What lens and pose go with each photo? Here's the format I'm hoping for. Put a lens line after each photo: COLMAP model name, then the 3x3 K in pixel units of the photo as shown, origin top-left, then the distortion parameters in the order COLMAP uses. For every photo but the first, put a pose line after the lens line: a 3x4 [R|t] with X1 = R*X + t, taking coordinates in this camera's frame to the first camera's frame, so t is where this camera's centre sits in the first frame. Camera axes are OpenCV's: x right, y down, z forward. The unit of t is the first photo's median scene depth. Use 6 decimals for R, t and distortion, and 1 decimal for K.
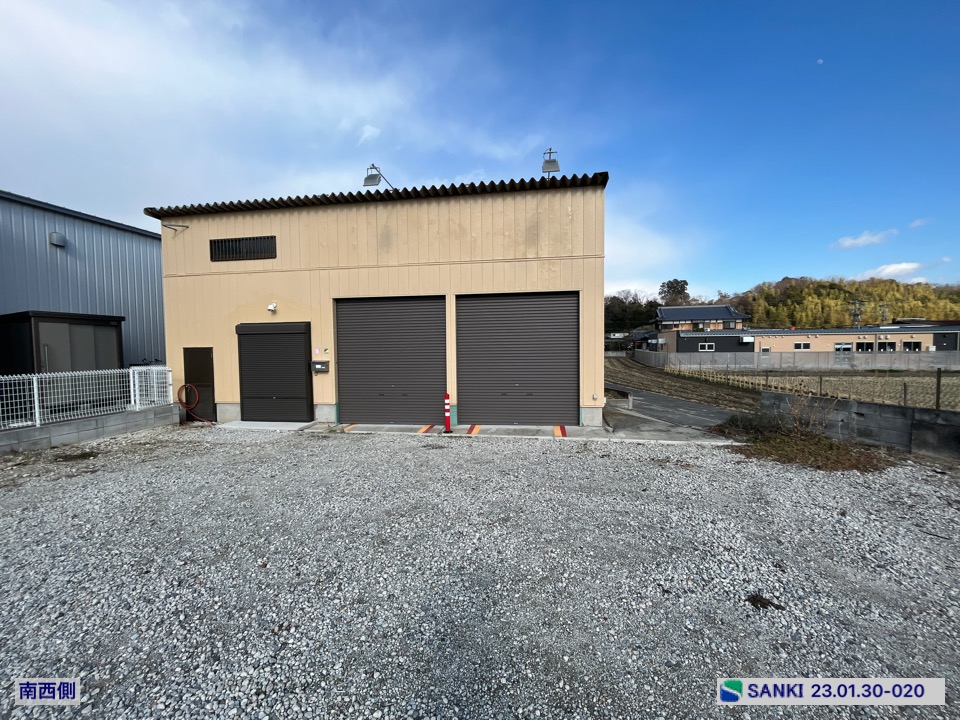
lens RADIAL K [[388.3, 0, 478.1], [0, 388.3, 363.7], [0, 0, 1]] dist [-0.003008, -0.000183]
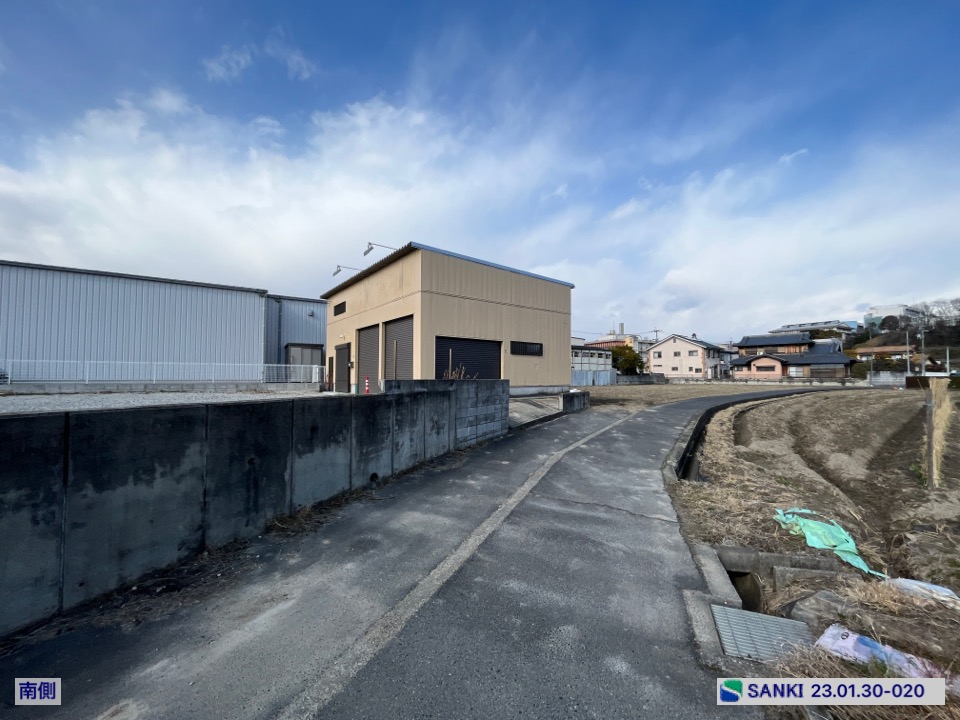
lens RADIAL K [[386.7, 0, 478.5], [0, 386.7, 362.4], [0, 0, 1]] dist [-0.001294, -0.000306]
pose [[0.716156, -0.011612, -0.697844, 1.389887], [-0.043373, 0.997189, -0.061104, 0.087150], [0.696592, 0.074028, 0.713639, 0.055878]]
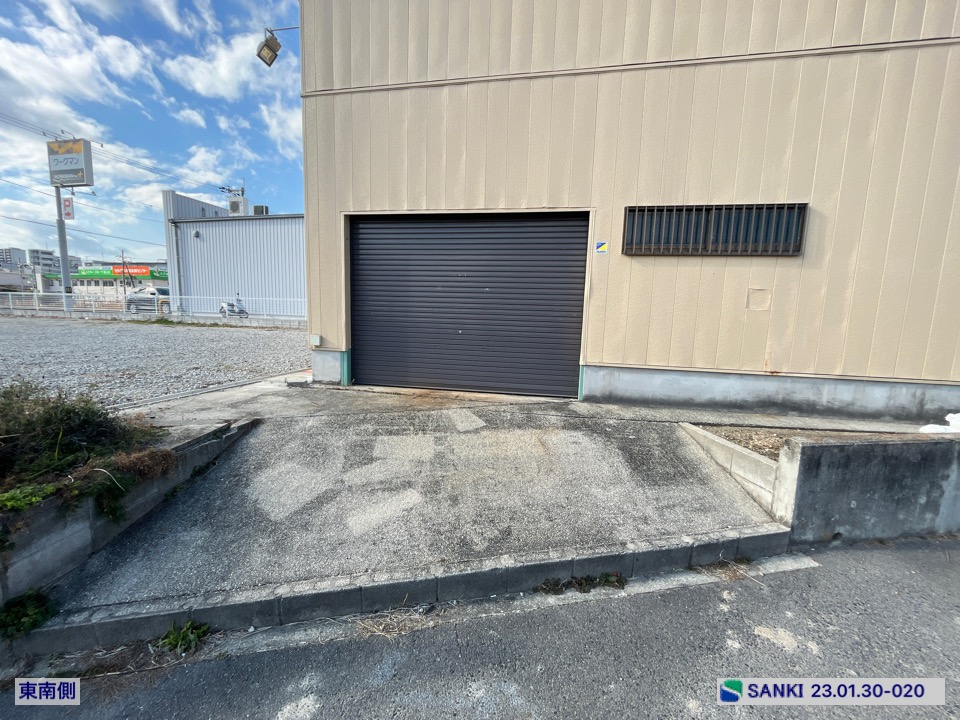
lens RADIAL K [[387.2, 0, 477.7], [0, 387.2, 363.5], [0, 0, 1]] dist [-0.003138, -0.000073]
pose [[-0.046384, 0.139222, -0.989174, 0.839037], [-0.074574, 0.986994, 0.142412, 0.022853], [0.996136, 0.080373, -0.035398, 1.163656]]
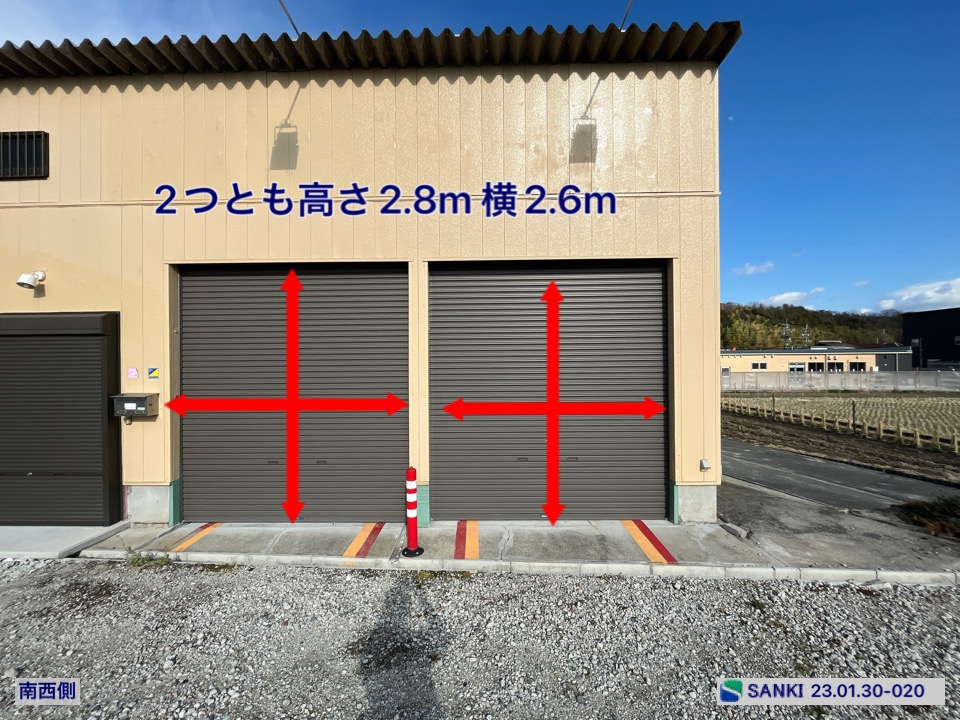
lens RADIAL K [[388.3, 0, 478.1], [0, 388.3, 363.7], [0, 0, 1]] dist [-0.003008, -0.000183]
pose [[0.991661, 0.005570, 0.128756, -0.054486], [0.000484, 0.998898, -0.046940, -0.021437], [-0.128875, 0.046611, 0.990565, 0.469404]]
